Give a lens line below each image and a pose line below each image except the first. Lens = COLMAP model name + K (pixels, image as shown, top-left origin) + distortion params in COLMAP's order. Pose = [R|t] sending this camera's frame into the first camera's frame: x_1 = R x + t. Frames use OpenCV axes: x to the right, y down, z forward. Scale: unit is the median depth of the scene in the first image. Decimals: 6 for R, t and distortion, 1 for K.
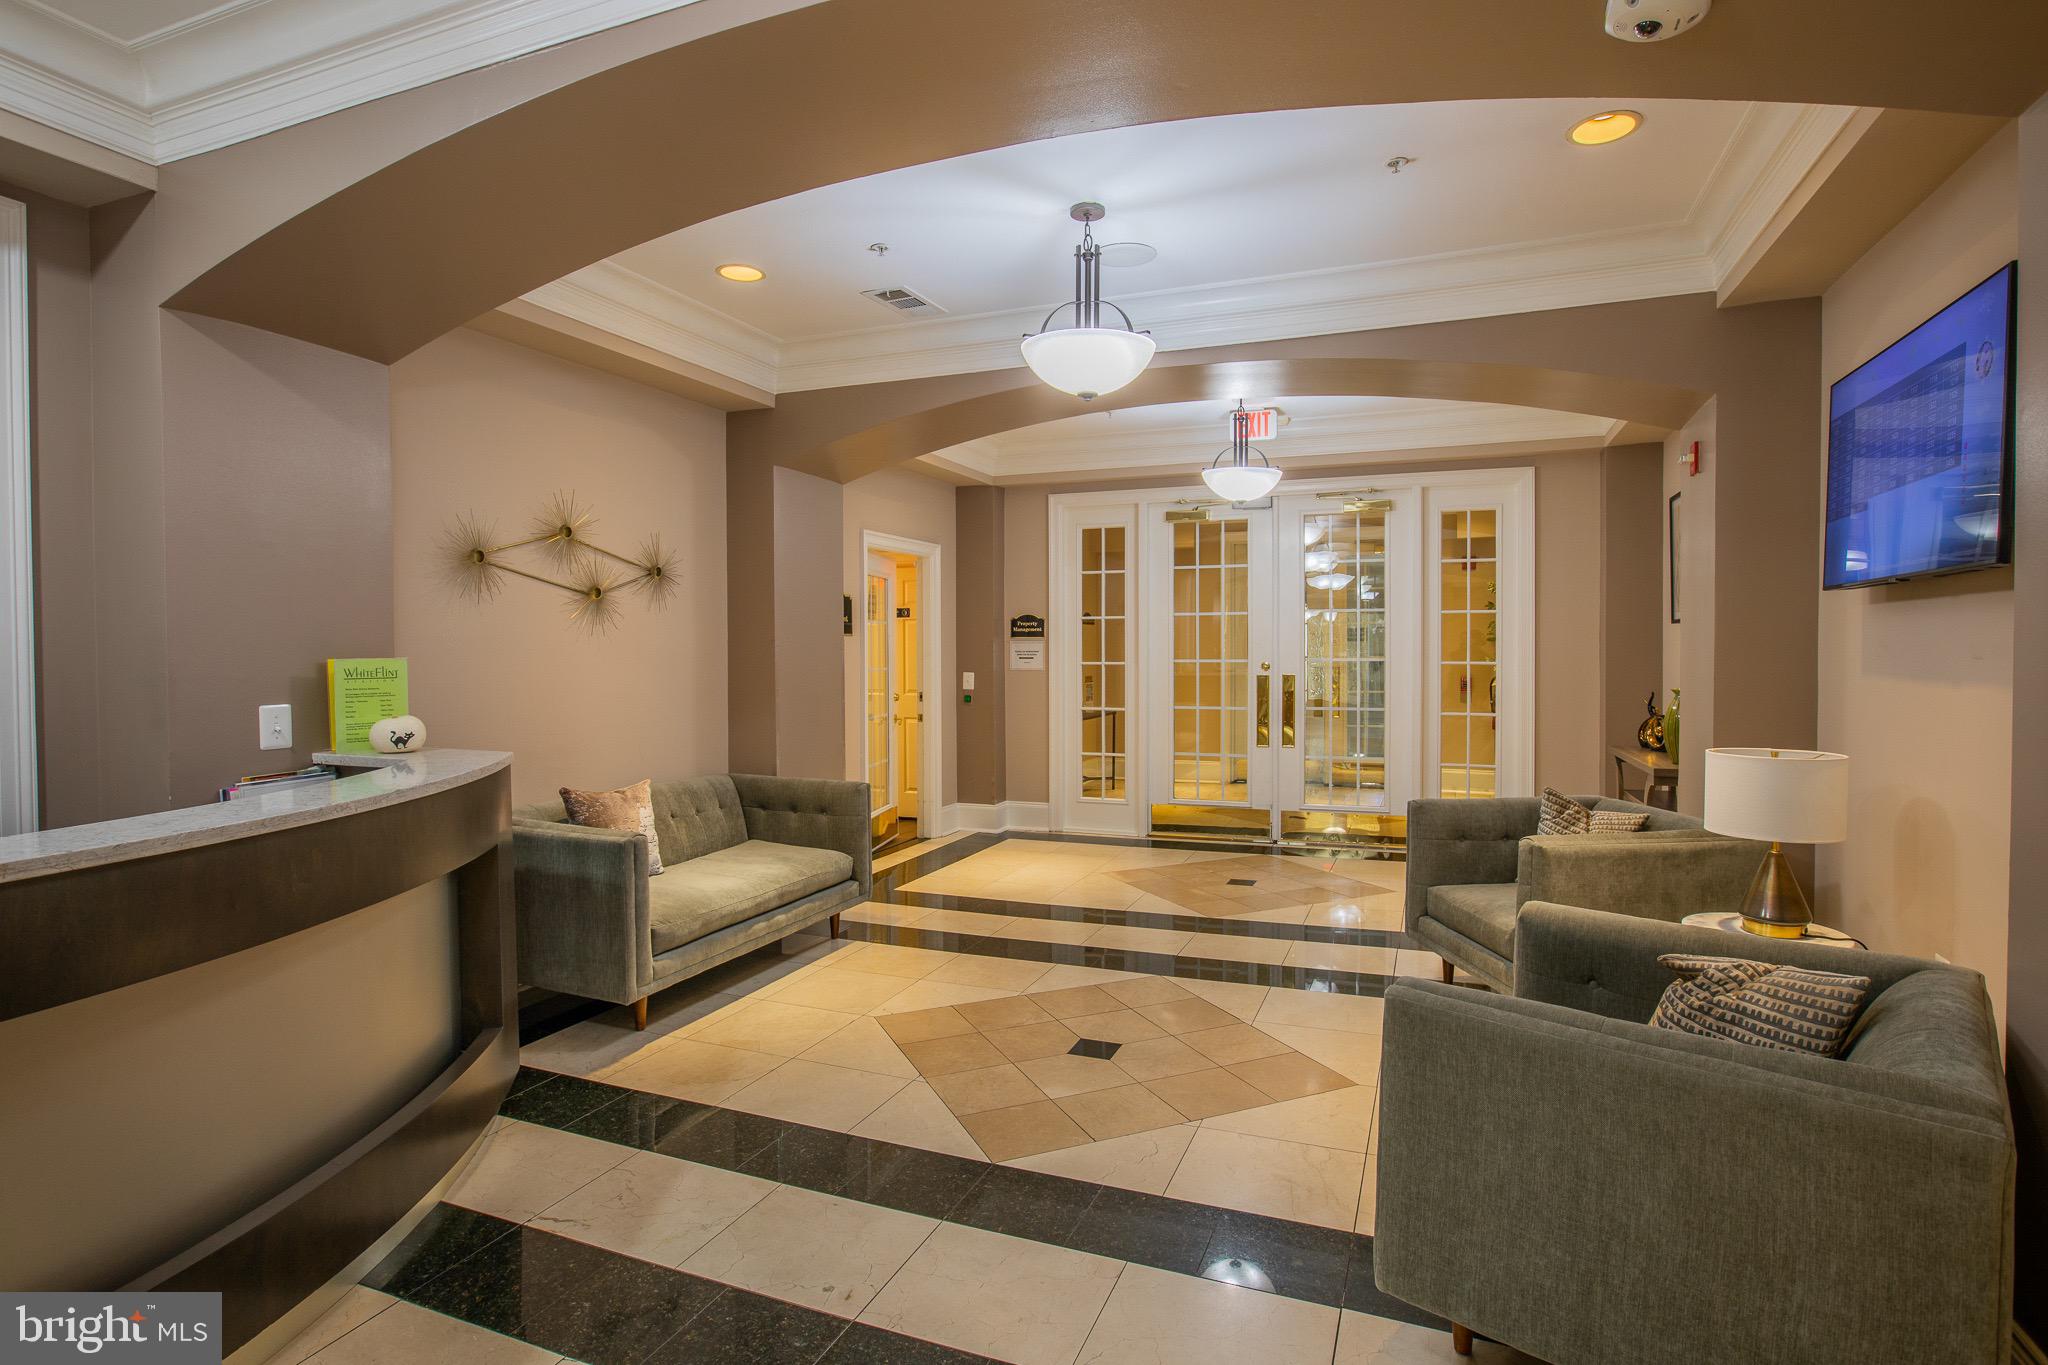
lens RADIAL K [[1038.7, 0, 1024.0], [0, 1038.7, 682.5], [0, 0, 1]] dist [0.000206, 0.000010]
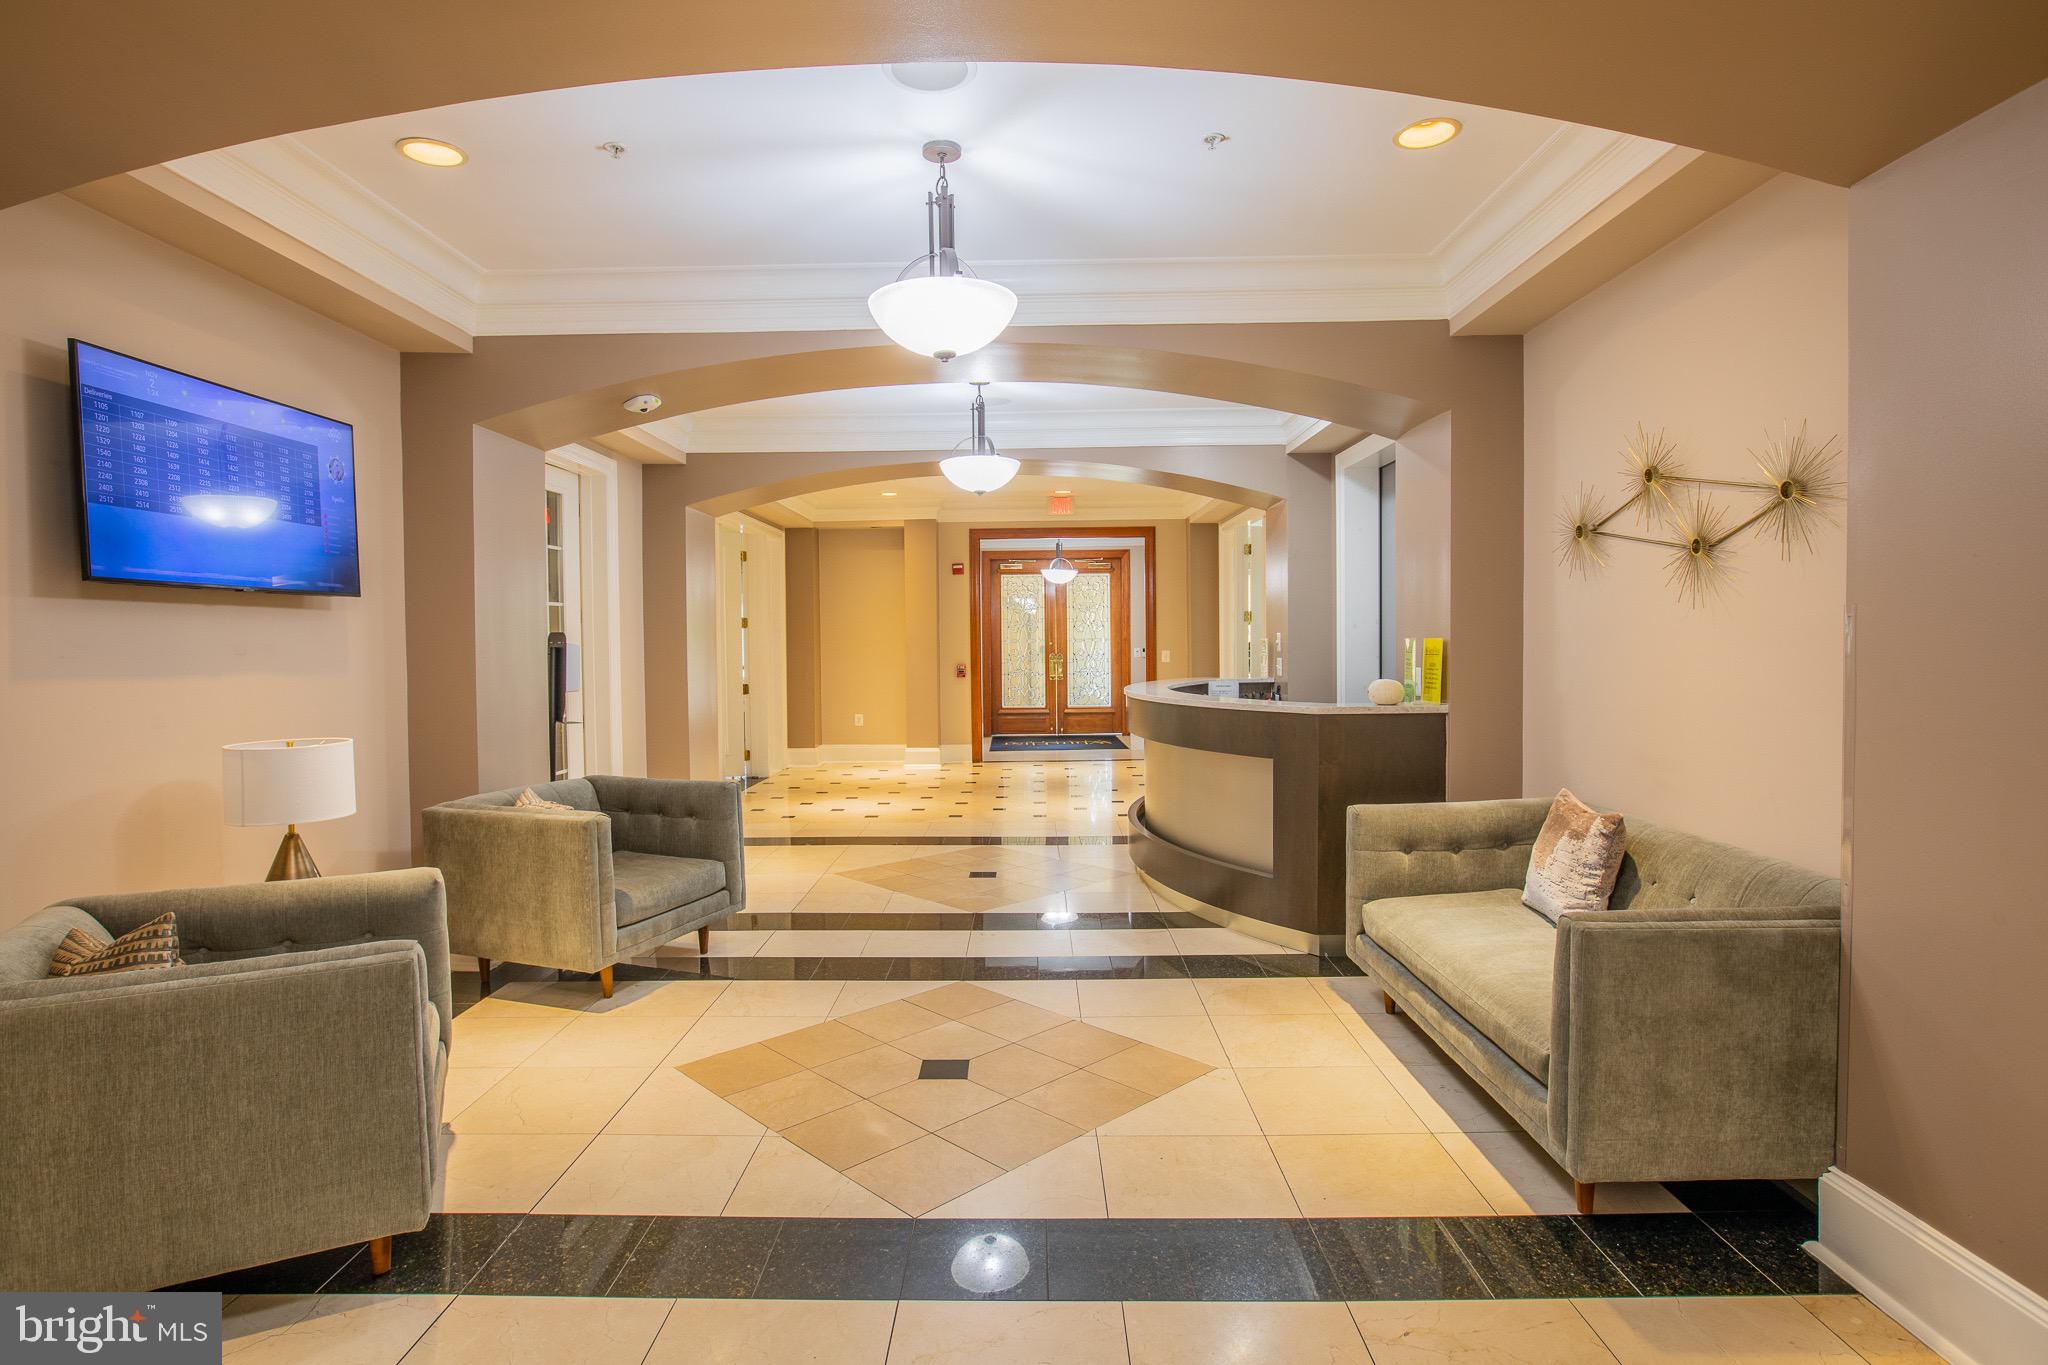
lens RADIAL K [[1038.7, 0, 1024.0], [0, 1038.7, 682.5], [0, 0, 1]] dist [0.000206, 0.000010]
pose [[-0.930716, 0.025198, -0.364874, 0.320681], [0.002716, 0.998072, 0.062000, -0.047056], [0.365733, 0.056713, -0.928990, 1.807504]]
